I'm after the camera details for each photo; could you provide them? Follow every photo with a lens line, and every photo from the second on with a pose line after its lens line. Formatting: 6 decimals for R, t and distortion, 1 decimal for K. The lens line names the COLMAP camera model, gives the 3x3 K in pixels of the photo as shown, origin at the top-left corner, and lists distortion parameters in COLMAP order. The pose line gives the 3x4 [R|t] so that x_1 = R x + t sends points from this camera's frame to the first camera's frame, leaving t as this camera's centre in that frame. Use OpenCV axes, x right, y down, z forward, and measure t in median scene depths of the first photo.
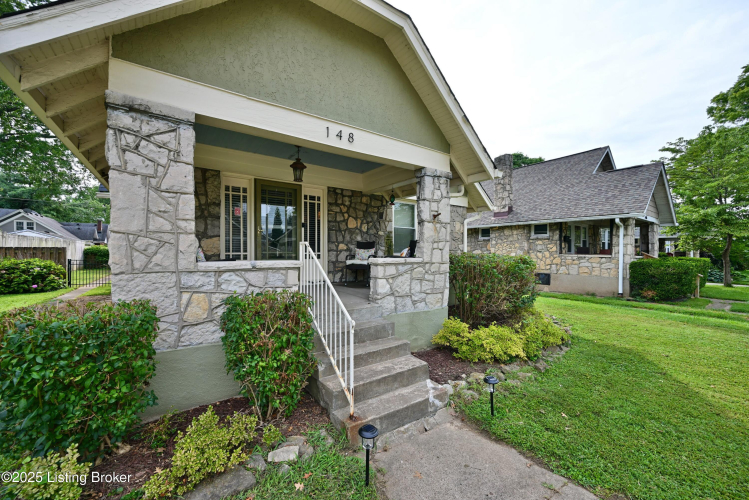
lens RADIAL K [[297.0, 0, 374.9], [0, 297.0, 253.1], [0, 0, 1]] dist [0.000825, 0.000543]
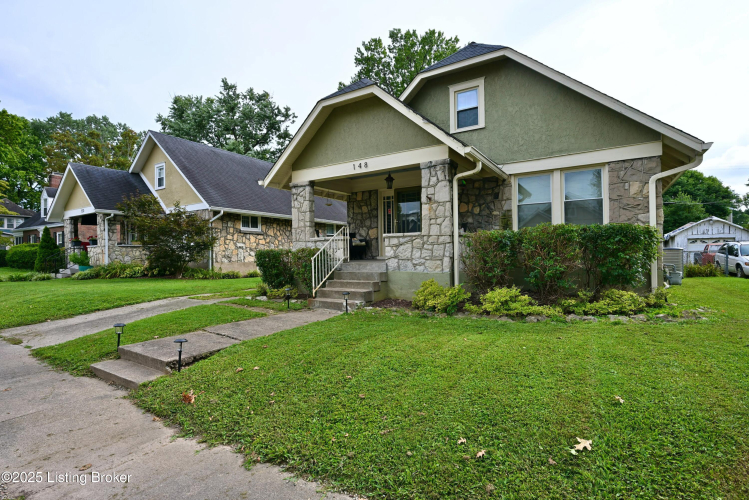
lens RADIAL K [[362.4, 0, 373.1], [0, 362.4, 251.3], [0, 0, 1]] dist [-0.002027, -0.000020]
pose [[0.371144, -0.013431, -0.928478, 1.587957], [0.007673, 0.999906, -0.011397, 0.119675], [0.928544, -0.002894, 0.371212, 0.208016]]
